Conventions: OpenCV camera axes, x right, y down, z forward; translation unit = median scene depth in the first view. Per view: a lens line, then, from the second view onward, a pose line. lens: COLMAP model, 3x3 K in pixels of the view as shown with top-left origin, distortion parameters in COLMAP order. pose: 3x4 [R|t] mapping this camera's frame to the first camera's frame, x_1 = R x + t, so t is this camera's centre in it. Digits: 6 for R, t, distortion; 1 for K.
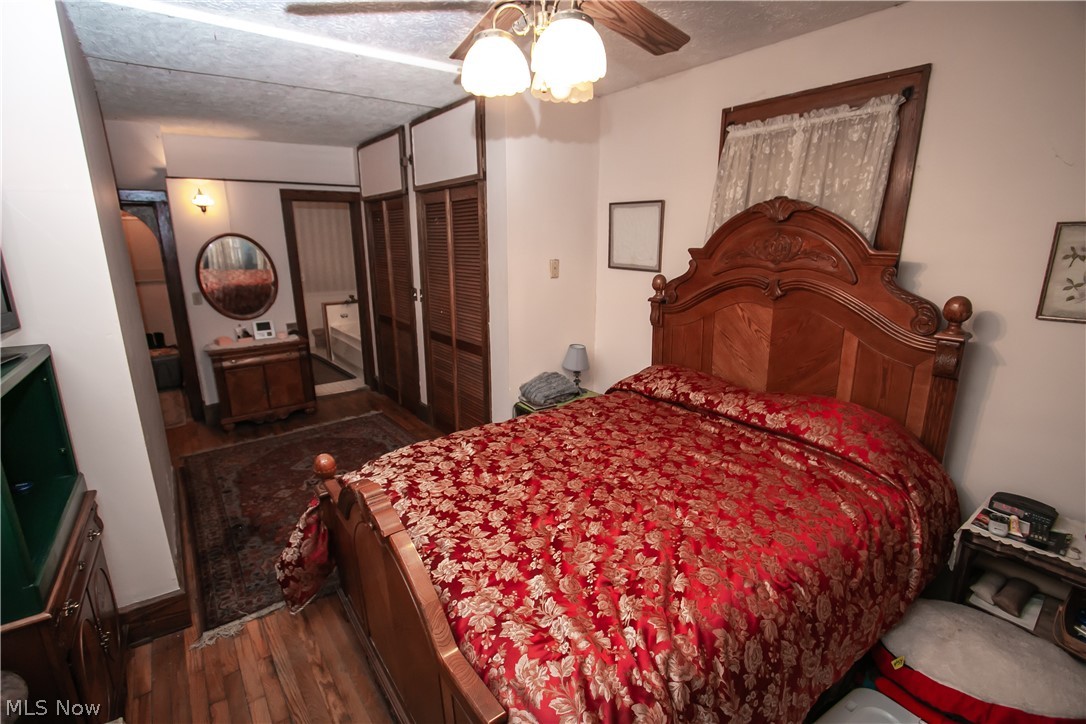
lens RADIAL K [[505.7, 0, 543.0], [0, 505.7, 362.0], [0, 0, 1]] dist [-0.000651, -0.000003]
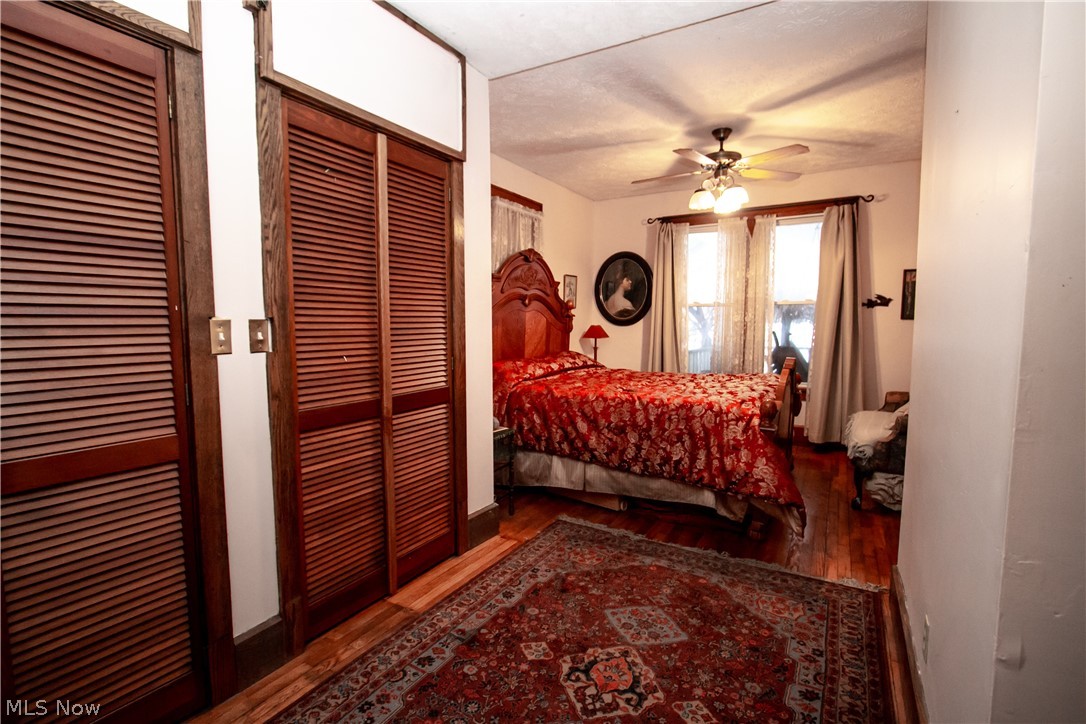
lens RADIAL K [[505.7, 0, 543.0], [0, 505.7, 362.0], [0, 0, 1]] dist [-0.000651, -0.000003]
pose [[-0.385605, -0.066602, 0.920257, -1.099529], [0.227167, 0.959836, 0.164654, -0.203862], [-0.894262, 0.272543, -0.354987, 1.527941]]
